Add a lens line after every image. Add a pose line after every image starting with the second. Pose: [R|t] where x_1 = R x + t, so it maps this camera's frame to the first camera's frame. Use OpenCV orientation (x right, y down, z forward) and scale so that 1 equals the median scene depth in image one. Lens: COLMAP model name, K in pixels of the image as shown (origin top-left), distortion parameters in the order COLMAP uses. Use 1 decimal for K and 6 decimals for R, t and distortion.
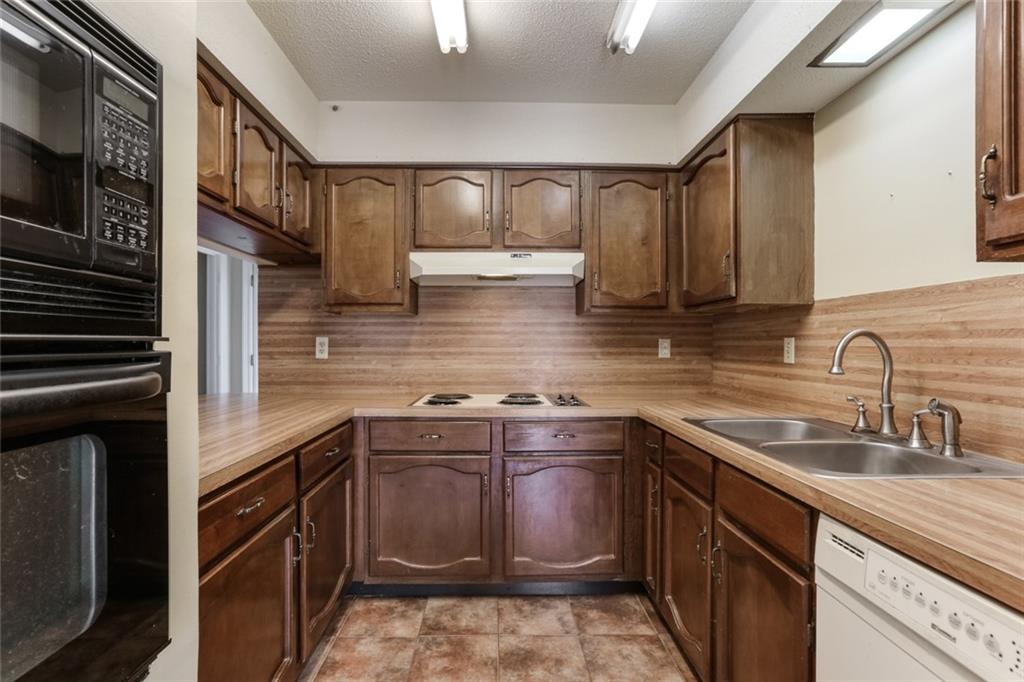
lens RADIAL K [[483.2, 0, 501.4], [0, 483.2, 340.5], [0, 0, 1]] dist [-0.038565, 0.018824]
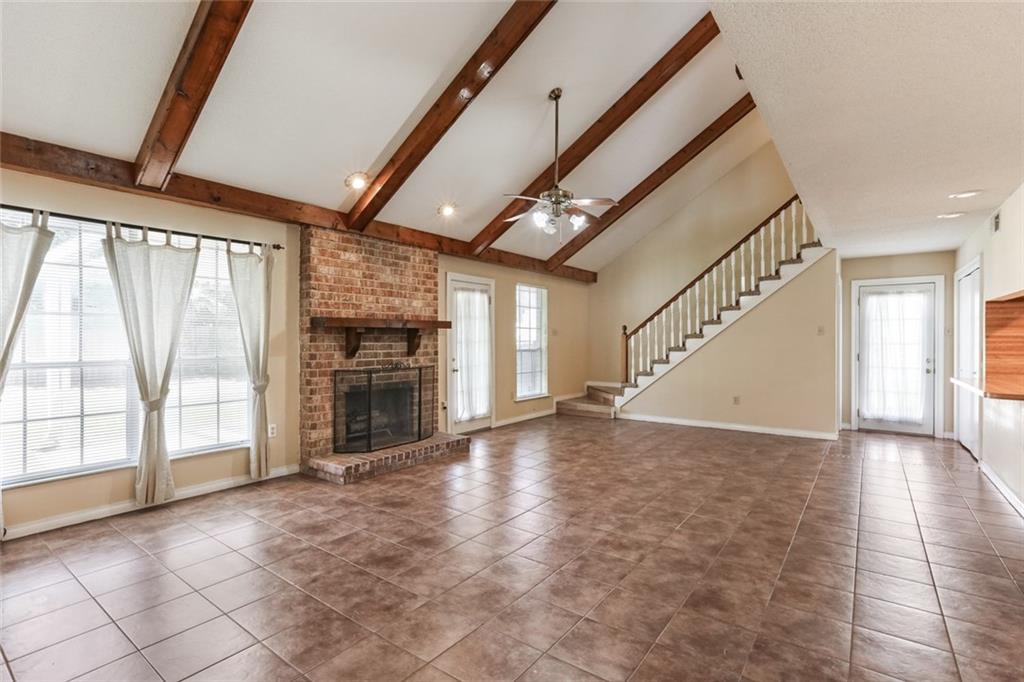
lens RADIAL K [[483.2, 0, 501.4], [0, 483.2, 340.5], [0, 0, 1]] dist [-0.038565, 0.018824]
pose [[0.791941, 0.002760, -0.610592, -0.832149], [0.001976, 0.999973, 0.007084, -0.036877], [0.610595, -0.006817, 0.791914, -1.317969]]
